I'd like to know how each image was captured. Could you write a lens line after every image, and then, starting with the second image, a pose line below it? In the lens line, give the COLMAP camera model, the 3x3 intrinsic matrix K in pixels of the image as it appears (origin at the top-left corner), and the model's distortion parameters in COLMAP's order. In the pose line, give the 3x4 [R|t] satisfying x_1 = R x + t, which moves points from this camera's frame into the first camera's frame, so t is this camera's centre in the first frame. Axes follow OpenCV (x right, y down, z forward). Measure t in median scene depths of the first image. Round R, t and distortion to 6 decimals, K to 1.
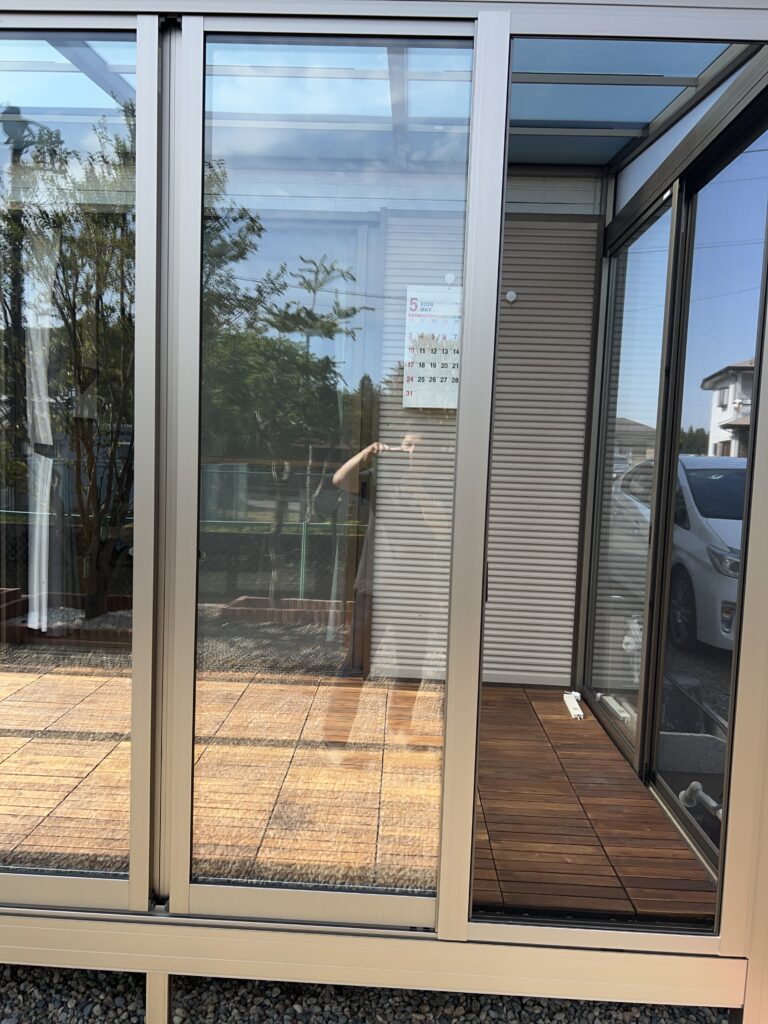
lens RADIAL K [[779.3, 0, 383.9], [0, 779.3, 516.1], [0, 0, 1]] dist [0.044238, -0.045970]
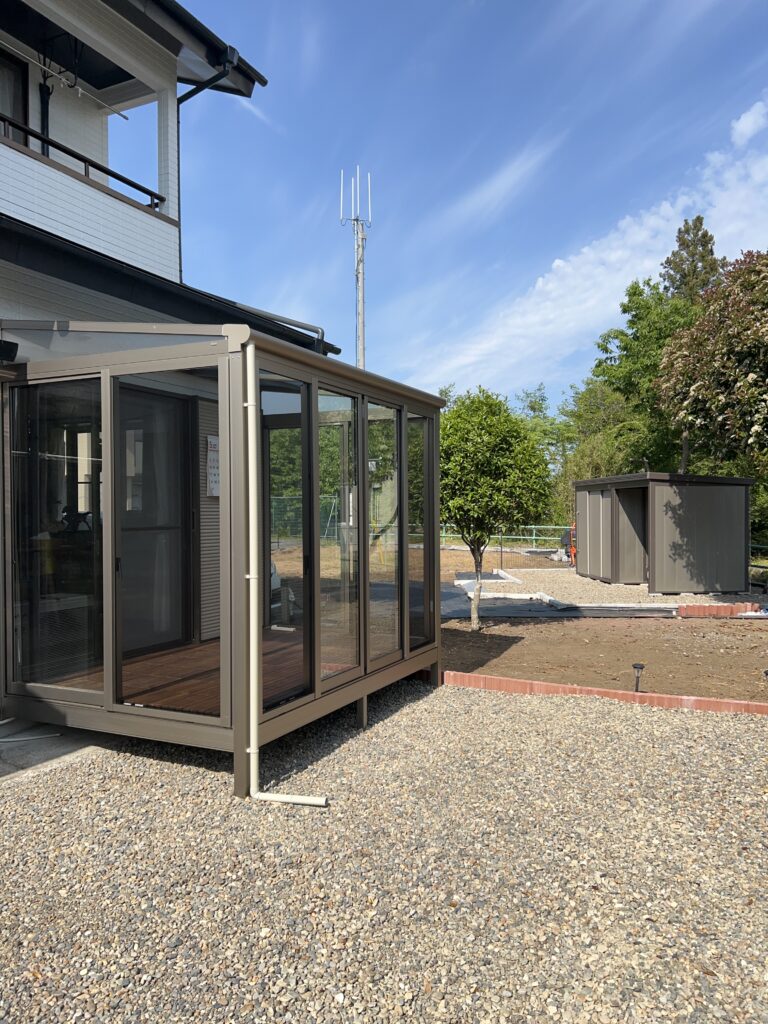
lens RADIAL K [[779.3, 0, 383.9], [0, 779.3, 516.1], [0, 0, 1]] dist [0.044238, -0.045970]
pose [[0.406634, -0.047074, 0.912378, -1.903718], [0.091953, 0.995709, 0.010391, -0.087826], [-0.908952, 0.079671, 0.409217, -0.225691]]
